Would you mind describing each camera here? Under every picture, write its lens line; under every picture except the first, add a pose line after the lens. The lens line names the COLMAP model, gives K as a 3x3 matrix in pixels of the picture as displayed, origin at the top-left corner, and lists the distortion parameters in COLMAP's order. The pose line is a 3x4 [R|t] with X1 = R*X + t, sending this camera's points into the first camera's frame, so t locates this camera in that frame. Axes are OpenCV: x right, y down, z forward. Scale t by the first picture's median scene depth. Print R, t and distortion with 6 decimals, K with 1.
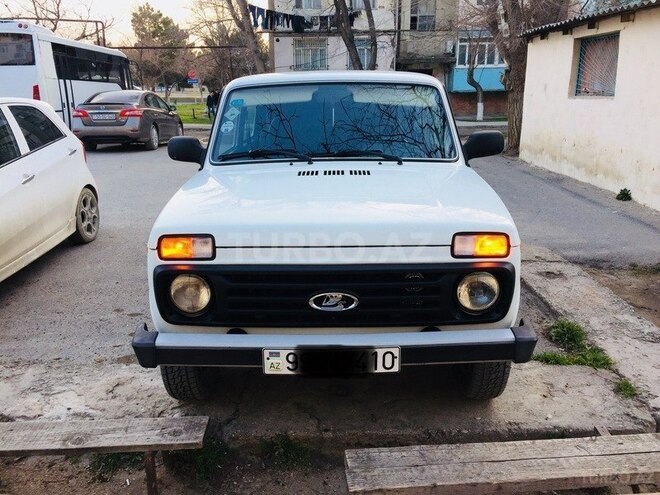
lens RADIAL K [[569.7, 0, 330.7], [0, 569.7, 249.4], [0, 0, 1]] dist [0.089344, -0.127544]
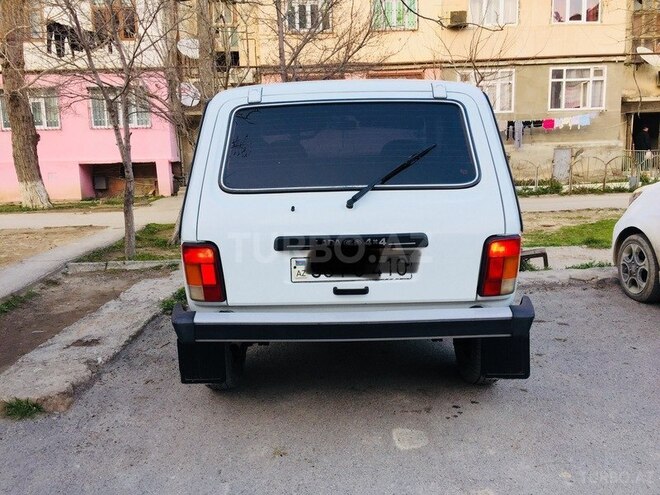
lens RADIAL K [[569.7, 0, 330.0], [0, 569.7, 246.7], [0, 0, 1]] dist [0.089344, -0.127544]
pose [[-0.999294, 0.037308, -0.004468, 0.051242], [0.031772, 0.902472, 0.429576, -0.638051], [0.020058, 0.429131, -0.903020, 2.541275]]
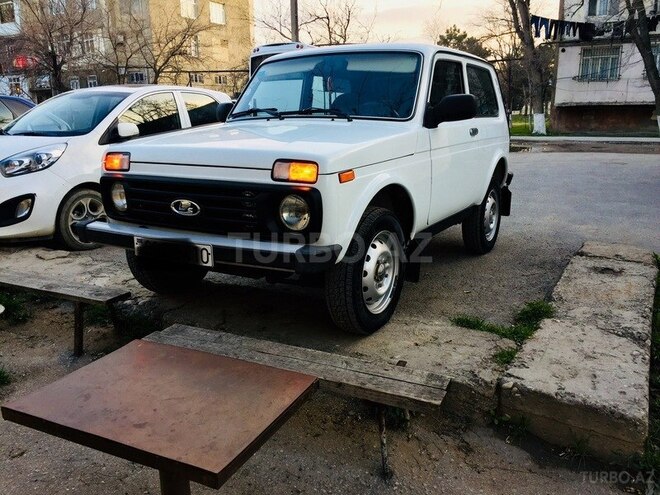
lens RADIAL K [[569.7, 0, 327.0], [0, 569.7, 248.1], [0, 0, 1]] dist [0.089344, -0.127544]
pose [[0.866000, 0.117152, -0.486127, 0.657430], [-0.134255, 0.990947, -0.000358, 0.101110], [0.481685, 0.065575, 0.873888, 0.033021]]
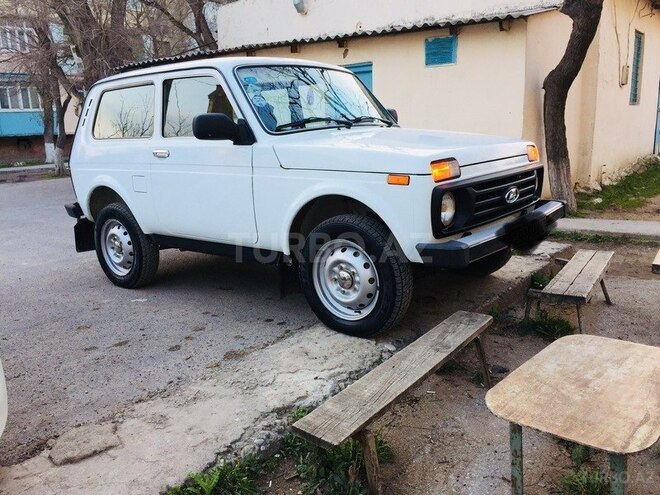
lens RADIAL K [[569.7, 0, 331.7], [0, 569.7, 248.6], [0, 0, 1]] dist [0.089344, -0.127544]
pose [[0.613353, -0.182296, 0.768483, -1.025891], [0.250189, 0.967736, 0.029878, 0.045908], [-0.749135, 0.173940, 0.639172, 0.319967]]
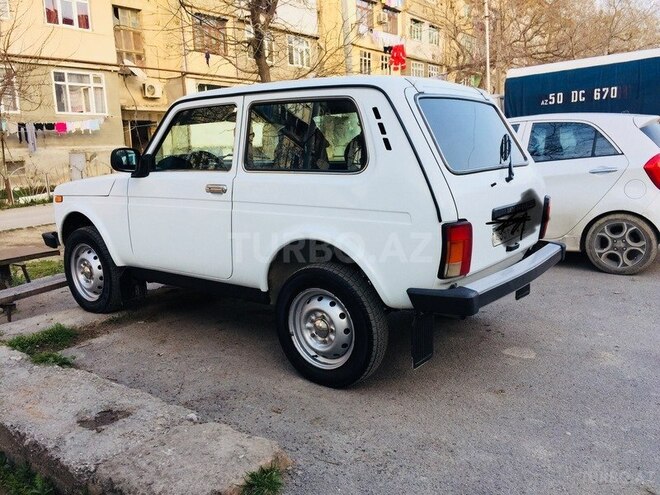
lens RADIAL K [[569.7, 0, 329.3], [0, 569.7, 248.4], [0, 0, 1]] dist [0.089344, -0.127544]
pose [[-0.580418, 0.173459, -0.795630, 1.037468], [-0.192105, 0.920306, 0.340782, -0.520795], [0.791335, 0.350640, -0.500840, 2.096844]]
